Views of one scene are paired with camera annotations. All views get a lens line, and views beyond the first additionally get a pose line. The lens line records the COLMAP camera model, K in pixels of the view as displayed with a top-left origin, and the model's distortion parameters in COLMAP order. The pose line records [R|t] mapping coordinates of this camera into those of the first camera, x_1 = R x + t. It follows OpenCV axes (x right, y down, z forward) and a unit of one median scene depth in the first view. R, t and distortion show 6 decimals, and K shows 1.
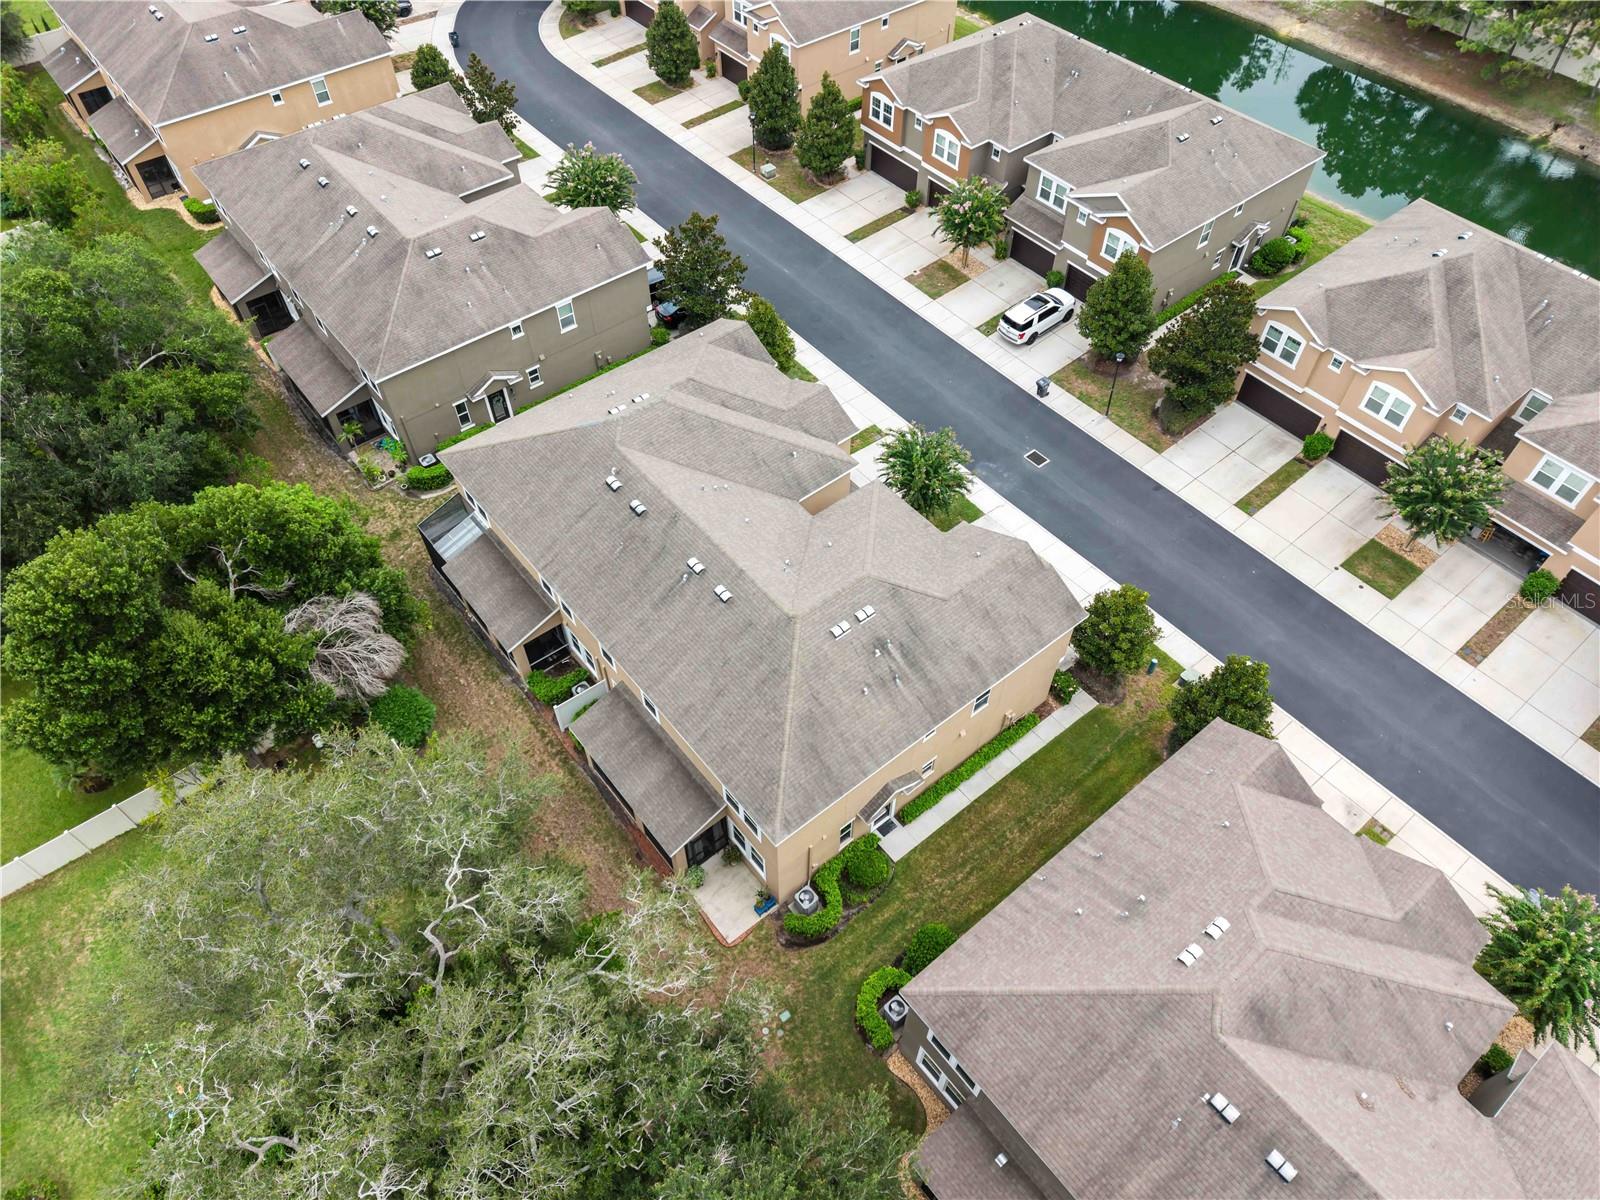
lens RADIAL K [[1070.3, 0, 800.0], [0, 1070.3, 600.0], [0, 0, 1]] dist [0.045611, -0.049373]
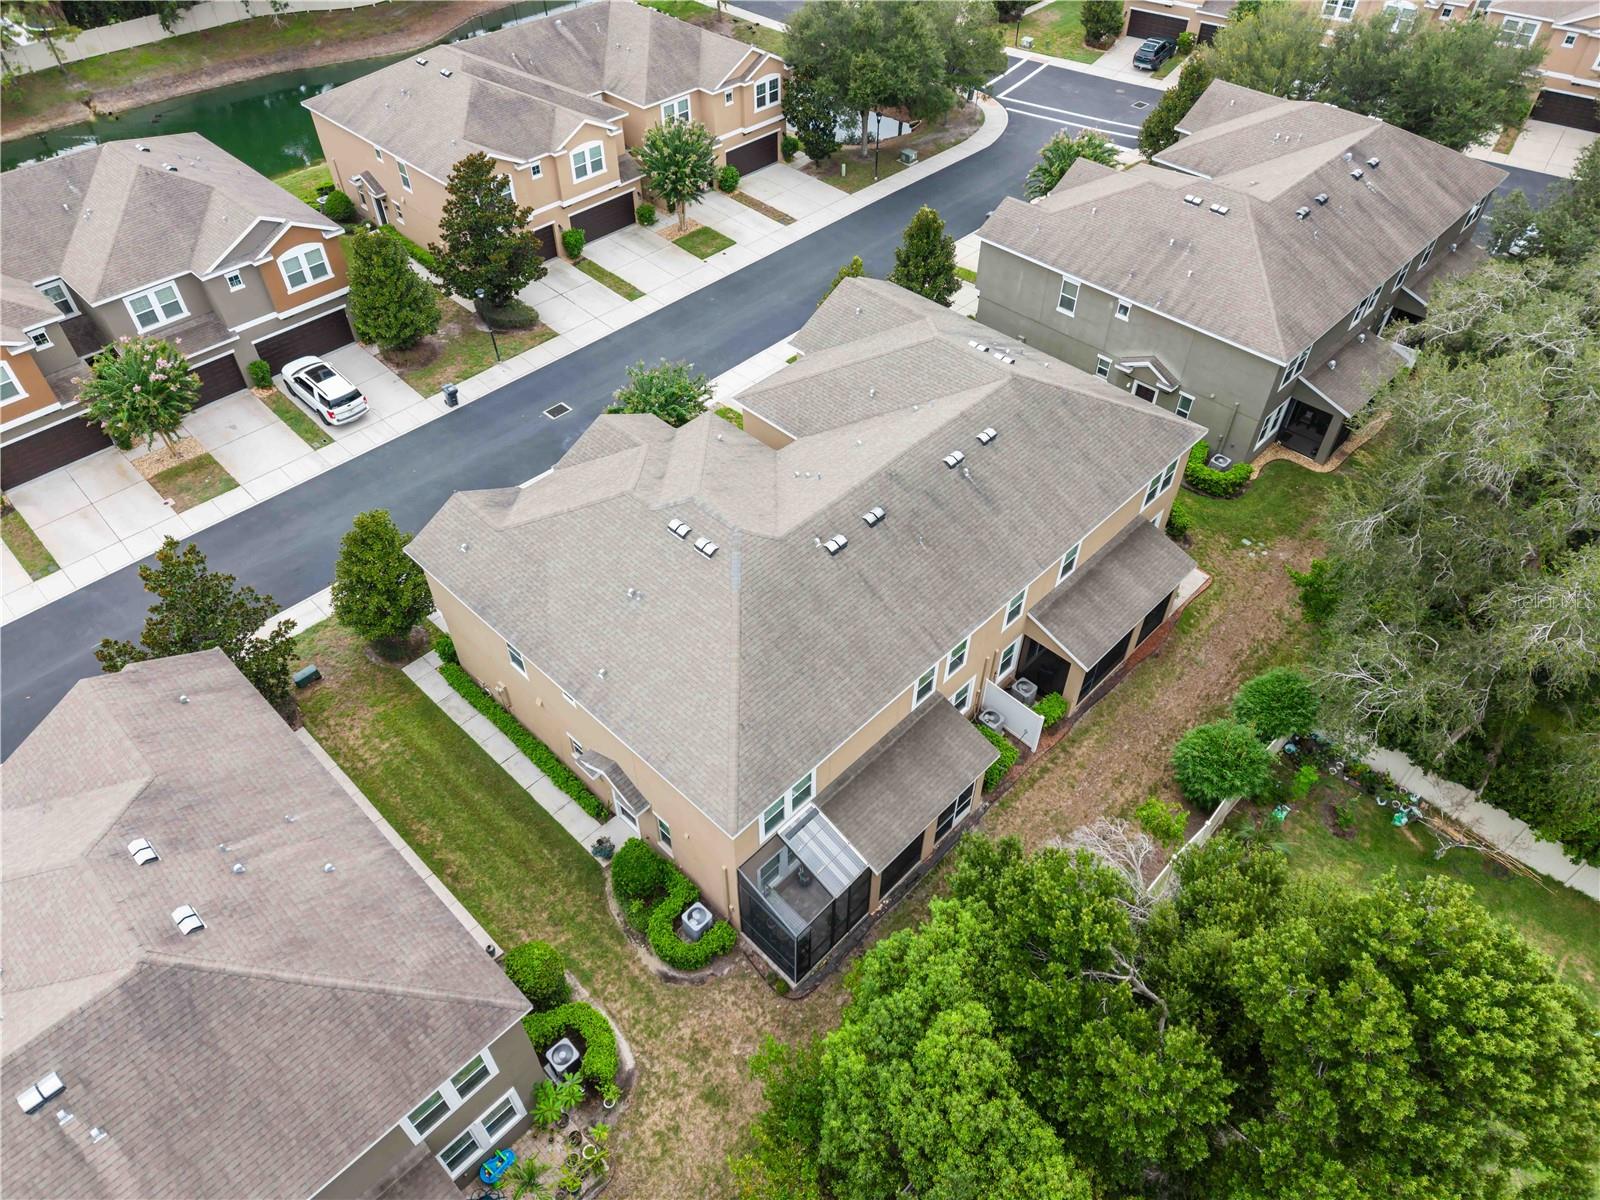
lens RADIAL K [[1070.3, 0, 800.0], [0, 1070.3, 600.0], [0, 0, 1]] dist [0.045611, -0.049373]
pose [[-0.092745, -0.794473, 0.600175, -0.502958], [0.710728, 0.369326, 0.598719, -0.478842], [-0.697327, 0.482089, 0.530401, 0.377440]]
